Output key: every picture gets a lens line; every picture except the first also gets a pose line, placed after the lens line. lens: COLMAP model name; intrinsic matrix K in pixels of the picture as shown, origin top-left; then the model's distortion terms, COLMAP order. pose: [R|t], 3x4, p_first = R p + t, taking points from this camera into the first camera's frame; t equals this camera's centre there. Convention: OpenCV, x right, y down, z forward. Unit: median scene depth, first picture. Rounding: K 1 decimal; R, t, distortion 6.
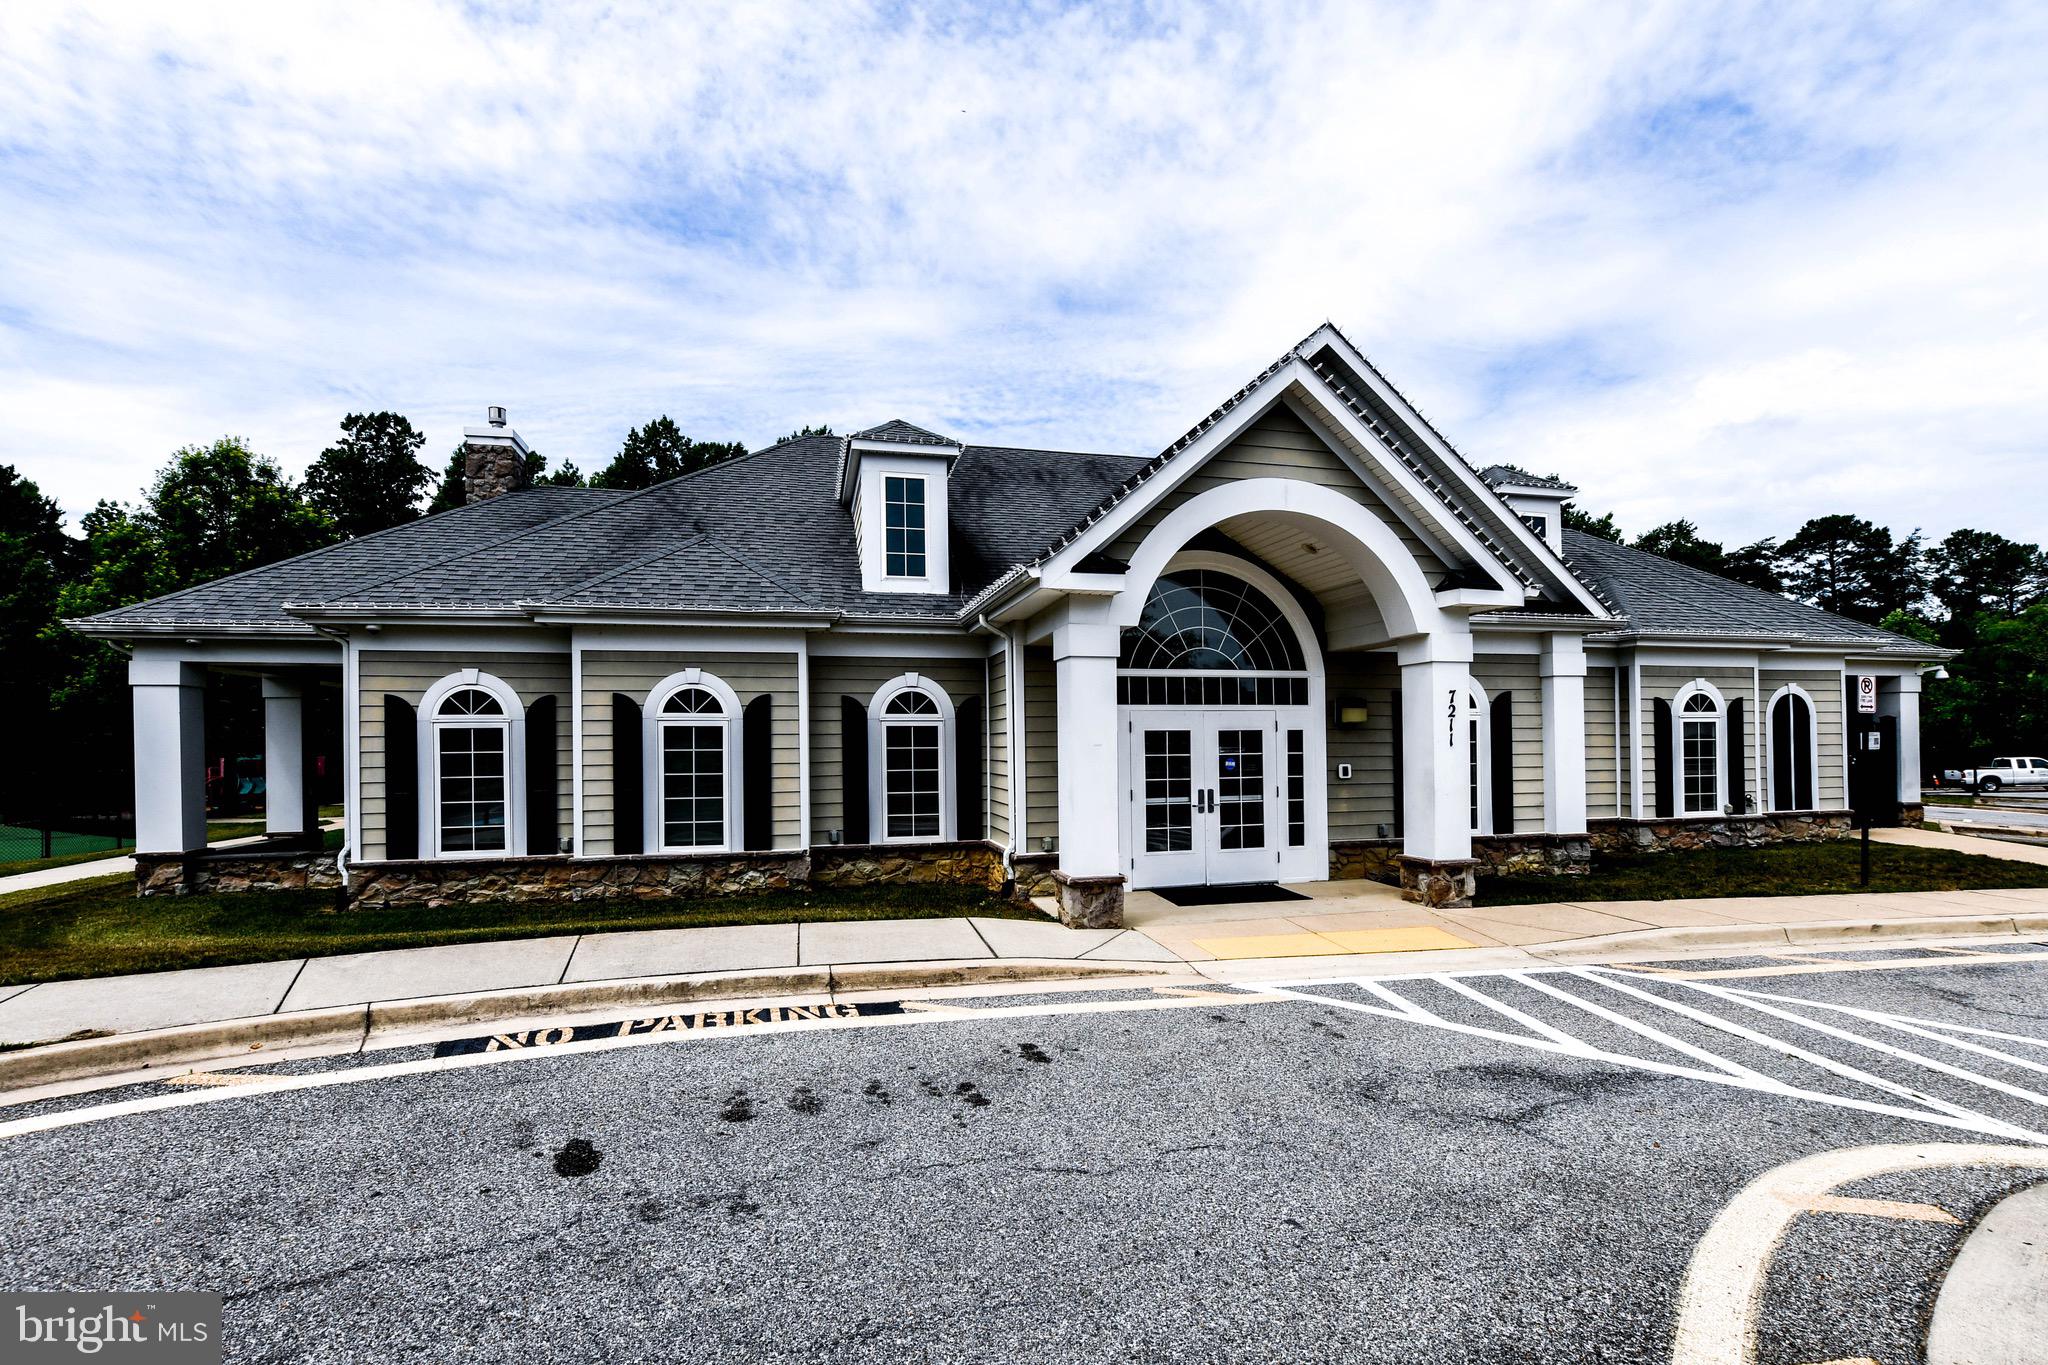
lens RADIAL K [[936.0, 0, 1058.6], [0, 936.0, 721.9], [0, 0, 1]] dist [-0.018233, 0.007780]
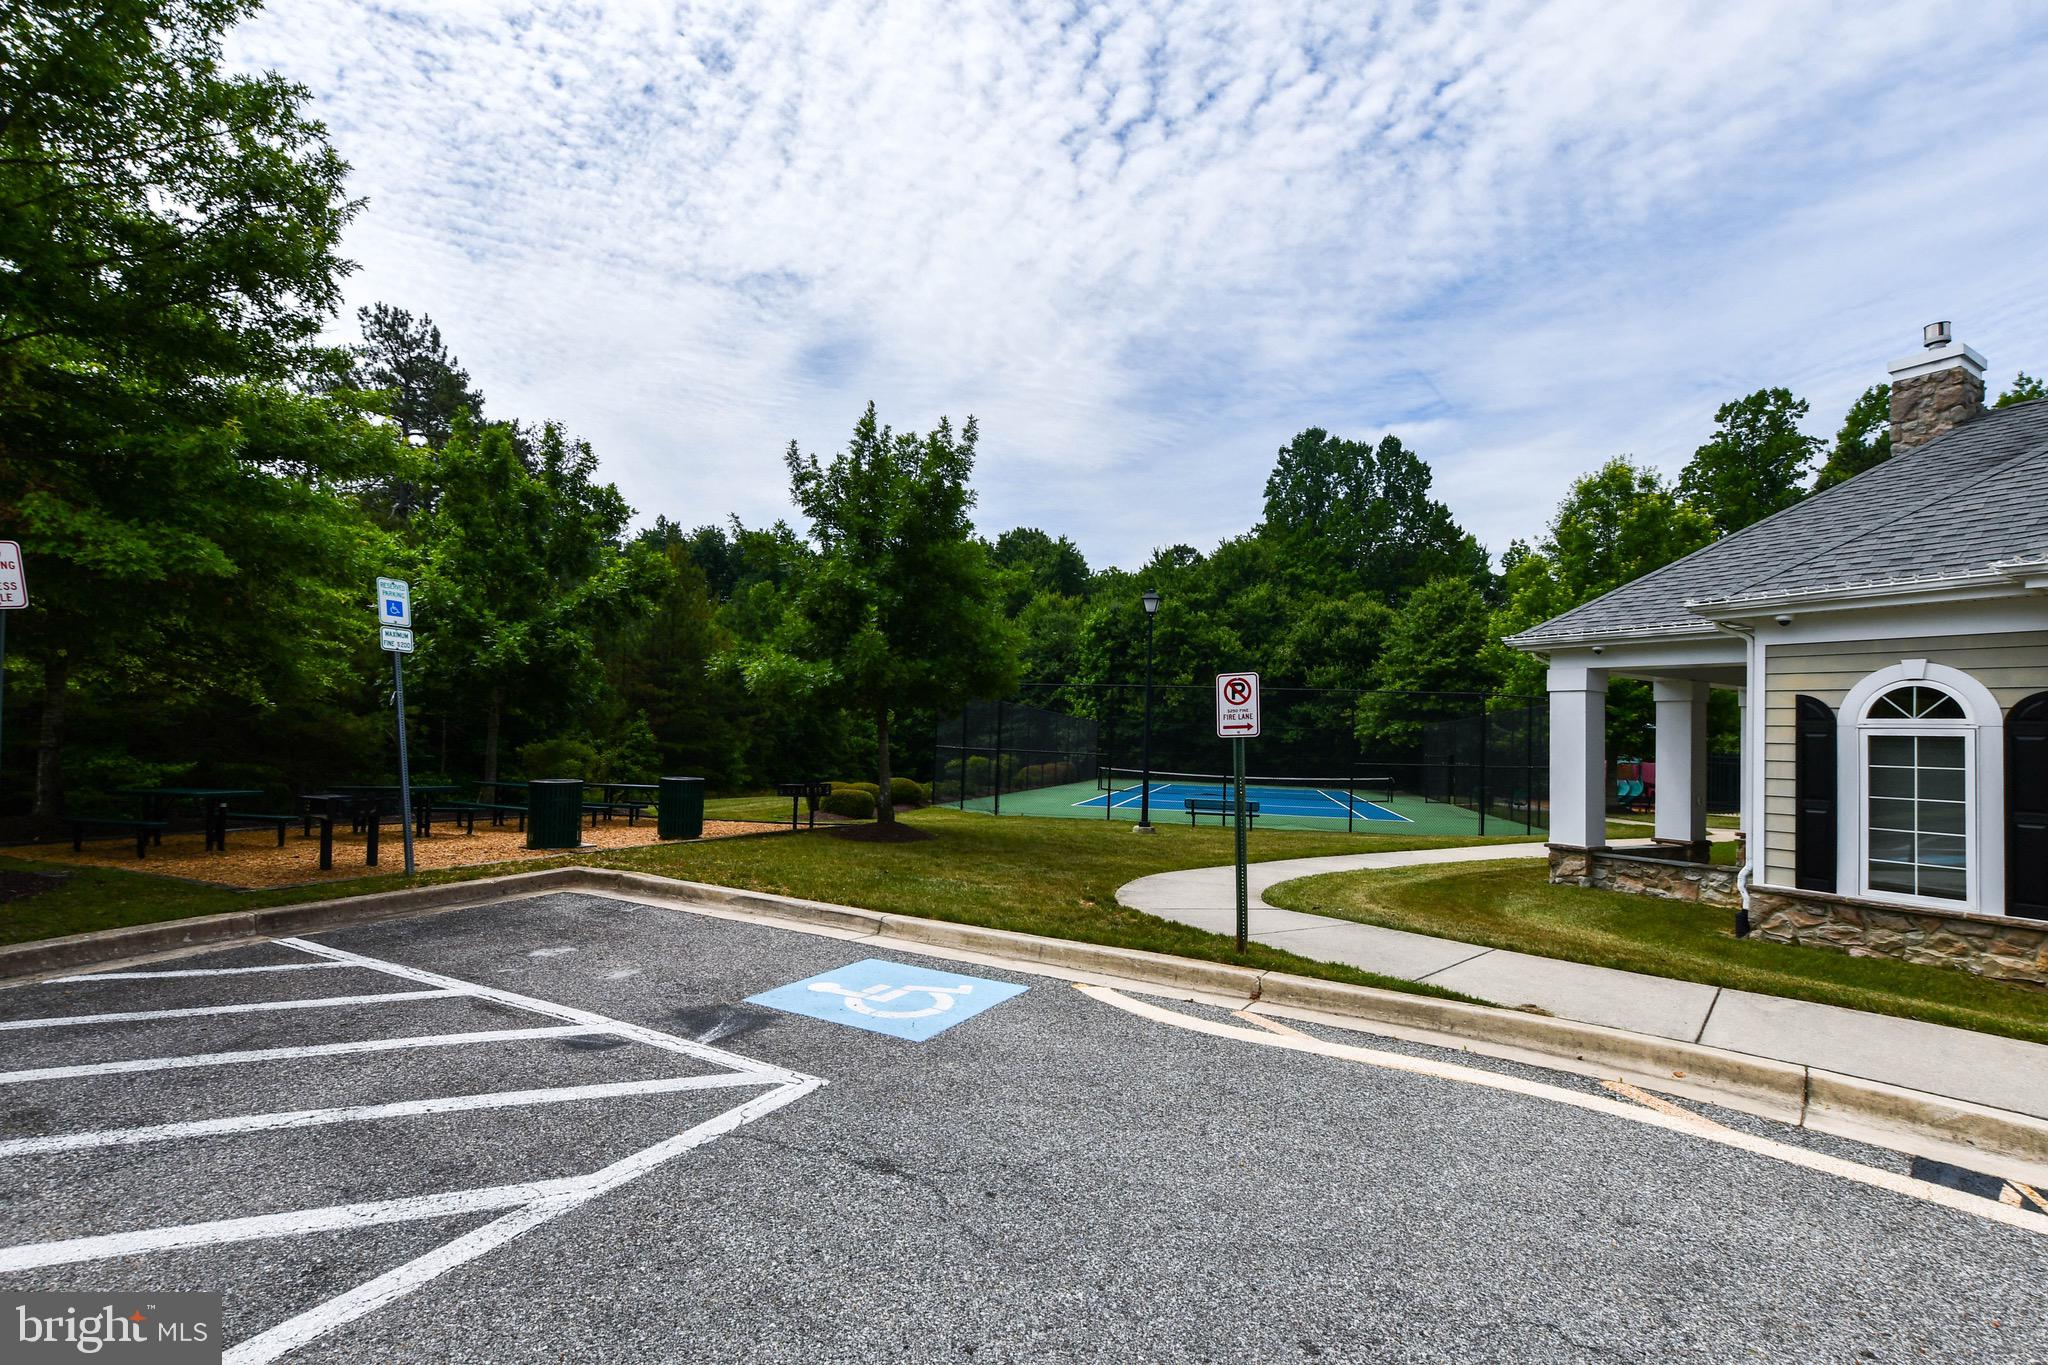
lens RADIAL K [[936.0, 0, 1058.6], [0, 936.0, 721.9], [0, 0, 1]] dist [-0.018233, 0.007780]
pose [[0.332322, 0.006046, -0.943147, -0.138903], [-0.016090, 0.999870, 0.000740, 0.005391], [0.943029, 0.014930, 0.332376, 0.070912]]
